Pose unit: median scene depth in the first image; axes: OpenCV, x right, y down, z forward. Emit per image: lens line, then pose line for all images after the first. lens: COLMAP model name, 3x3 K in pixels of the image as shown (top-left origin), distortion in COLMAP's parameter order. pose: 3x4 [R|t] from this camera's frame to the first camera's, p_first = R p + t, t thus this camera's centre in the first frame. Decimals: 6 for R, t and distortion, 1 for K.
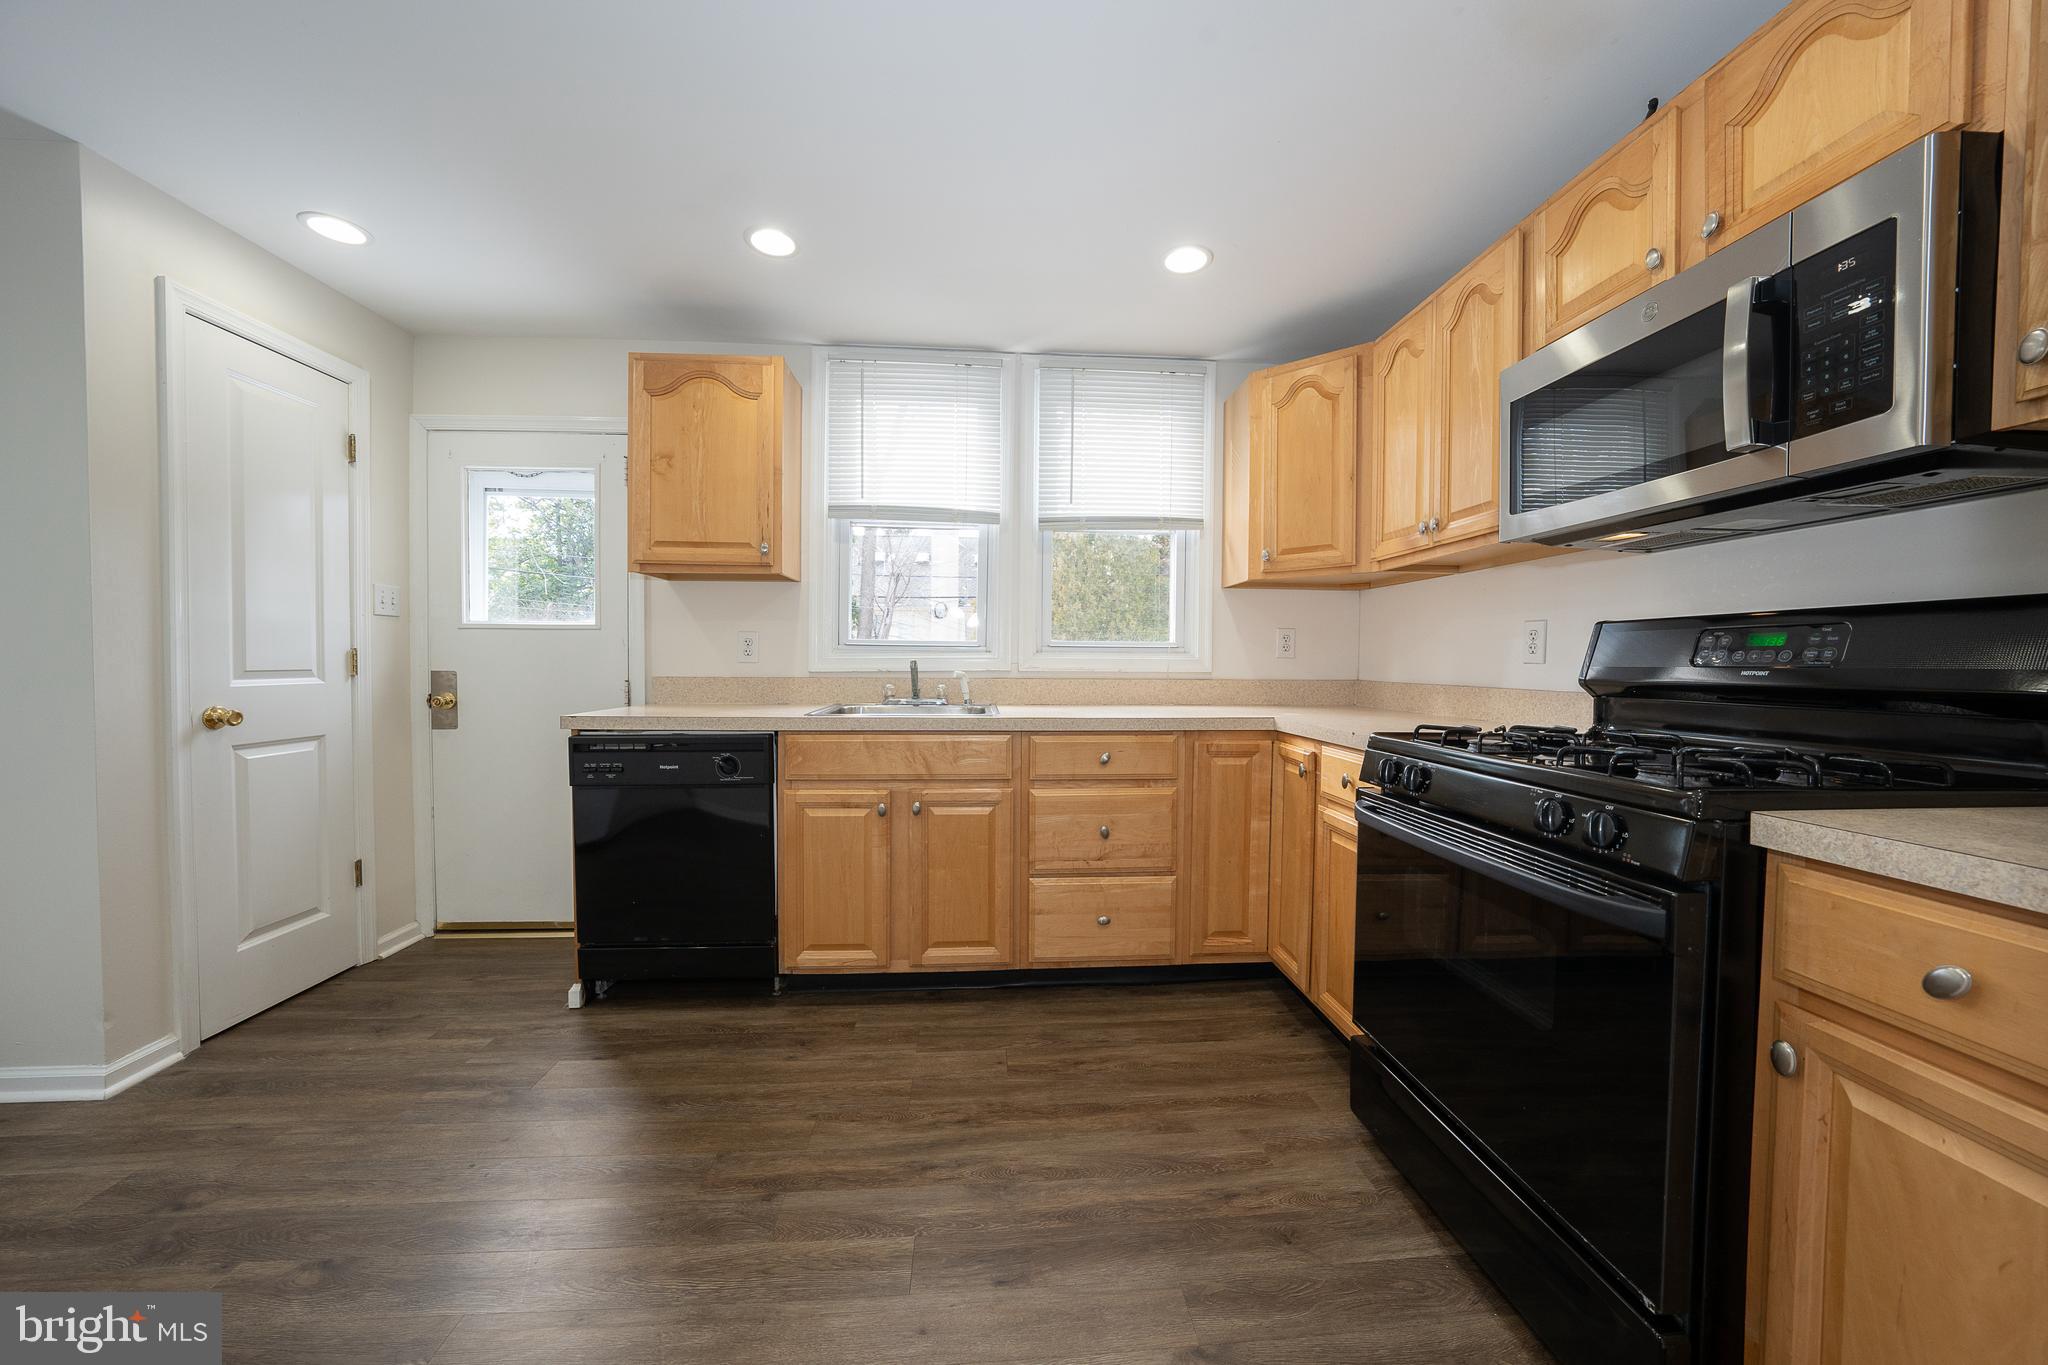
lens RADIAL K [[710.5, 0, 1023.2], [0, 710.5, 675.5], [0, 0, 1]] dist [-0.029421, 0.006911]
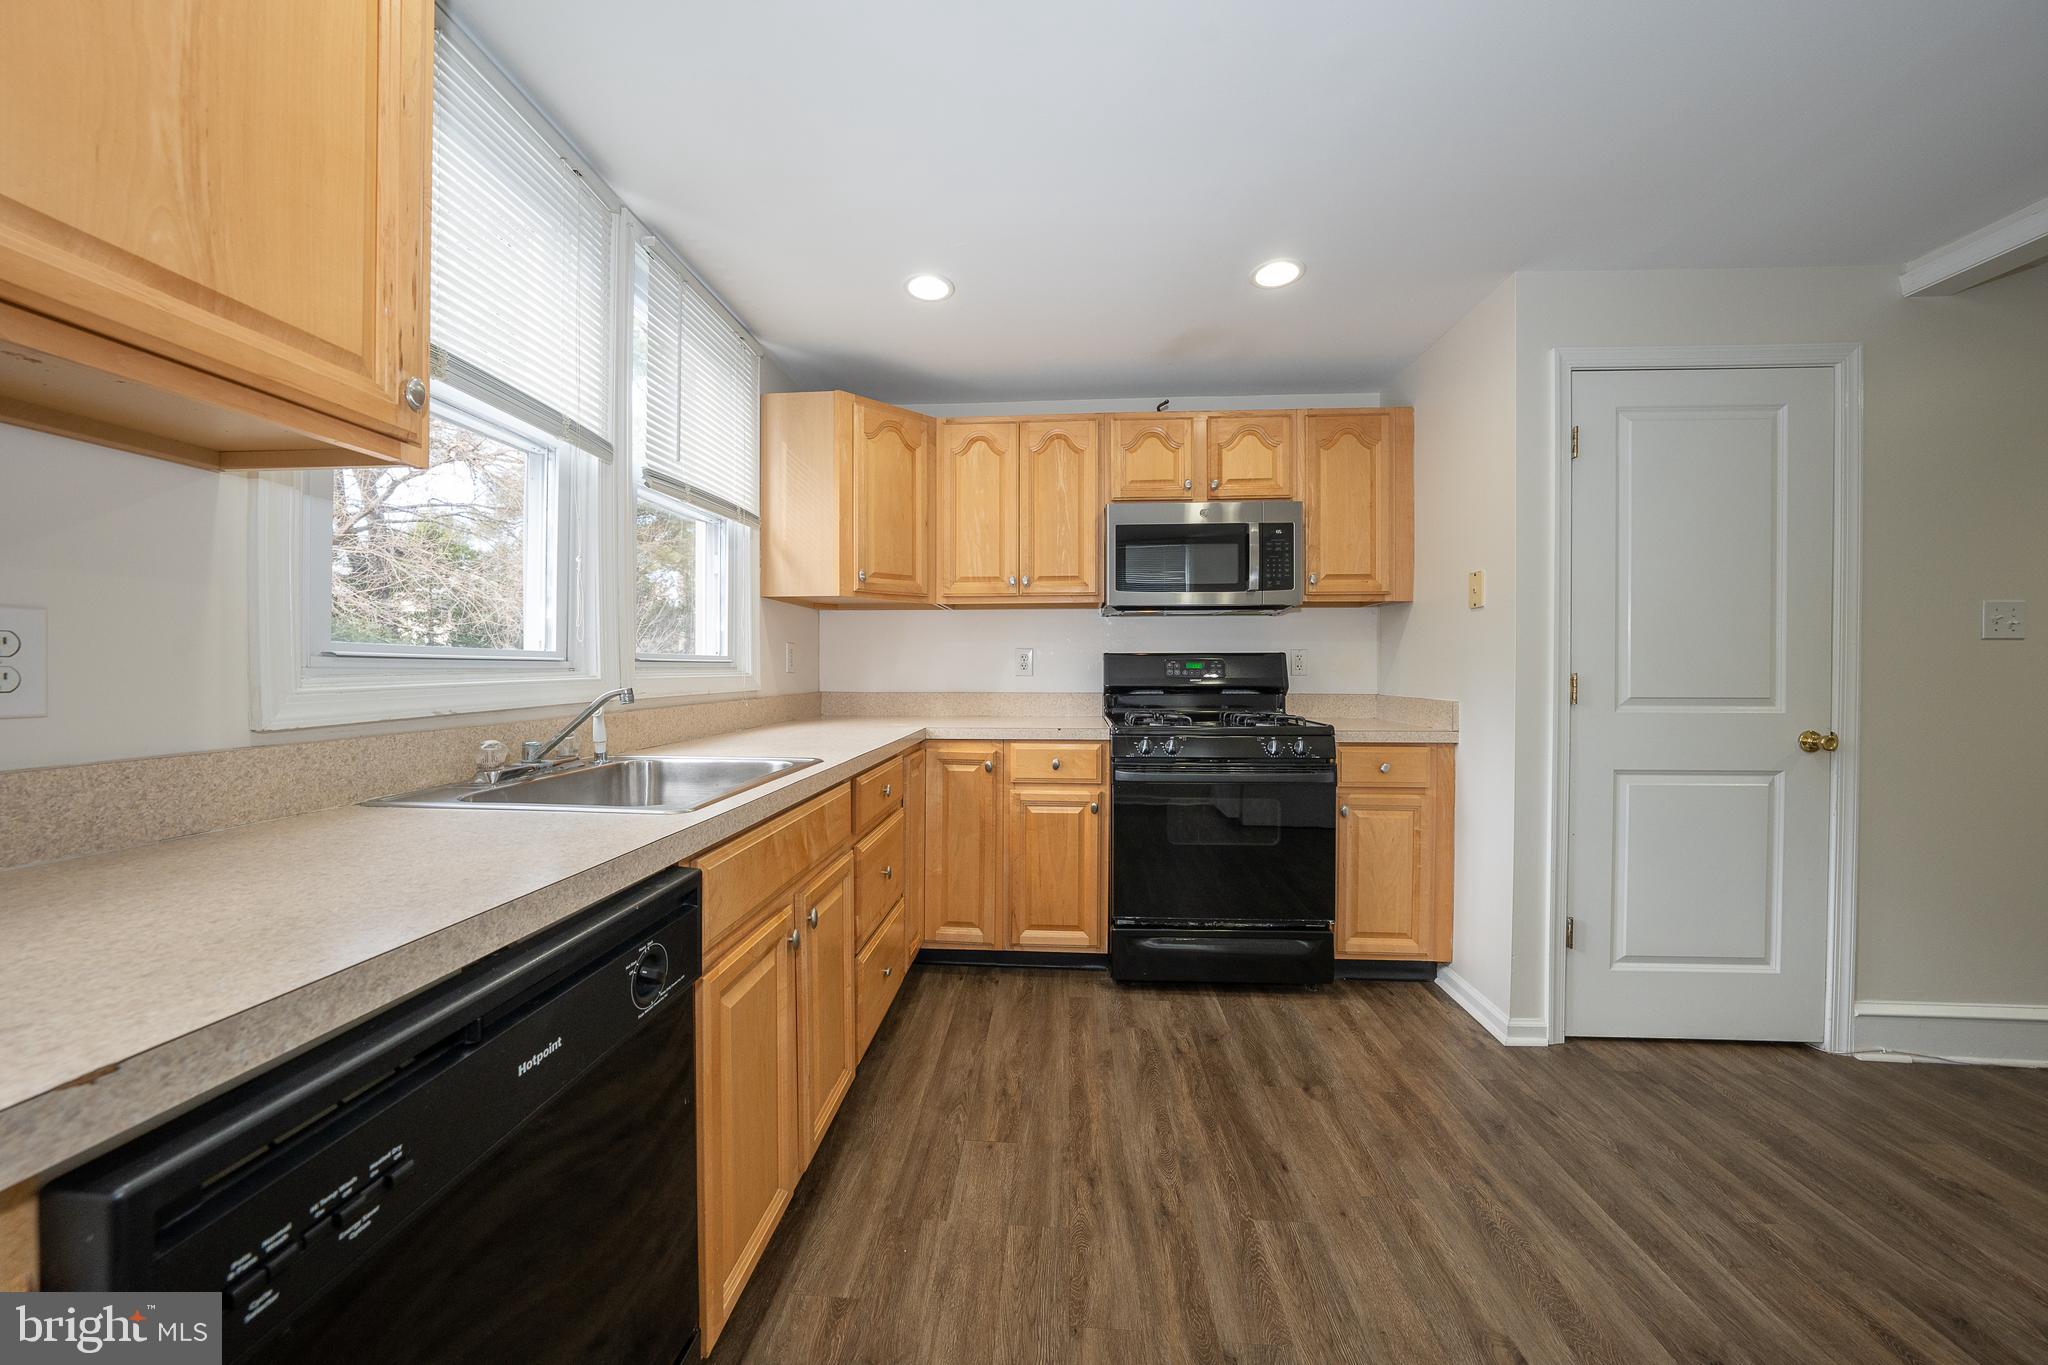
lens RADIAL K [[710.5, 0, 1023.2], [0, 710.5, 675.5], [0, 0, 1]] dist [-0.029421, 0.006911]
pose [[0.126967, -0.017688, 0.991749, -0.949835], [0.022632, 0.999632, 0.014931, -0.047589], [-0.991649, 0.020549, 0.127321, 0.906001]]
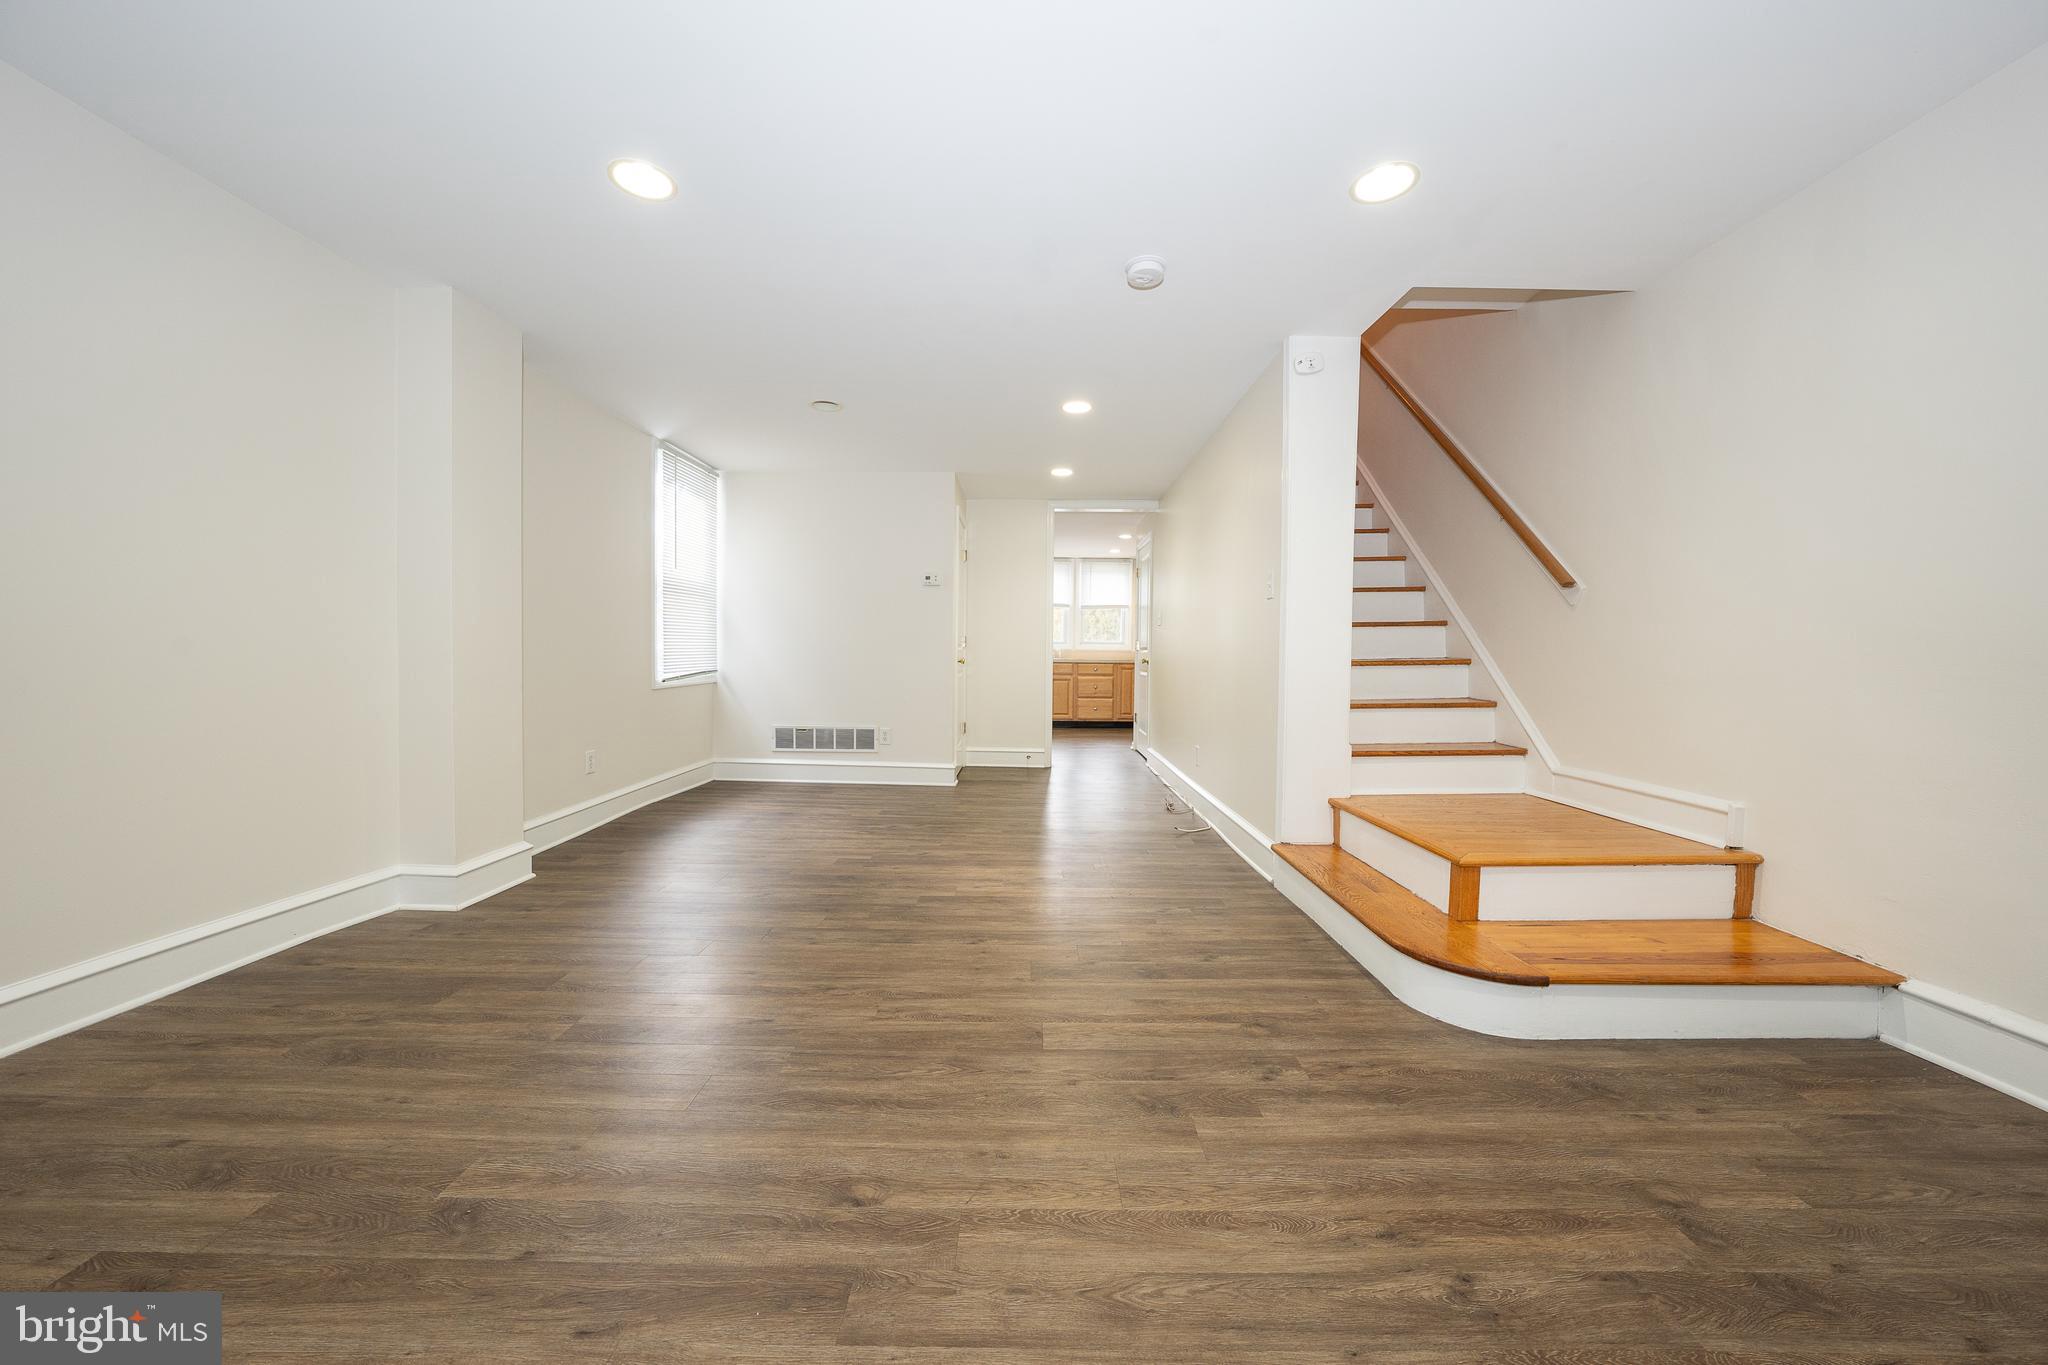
lens RADIAL K [[709.5, 0, 1022.8], [0, 709.5, 675.3], [0, 0, 1]] dist [-0.029176, 0.006671]
pose [[0.997063, 0.004461, -0.076453, 0.010129], [-0.004145, 0.999982, 0.004292, 0.173178], [0.076471, -0.003962, 0.997064, -4.031372]]
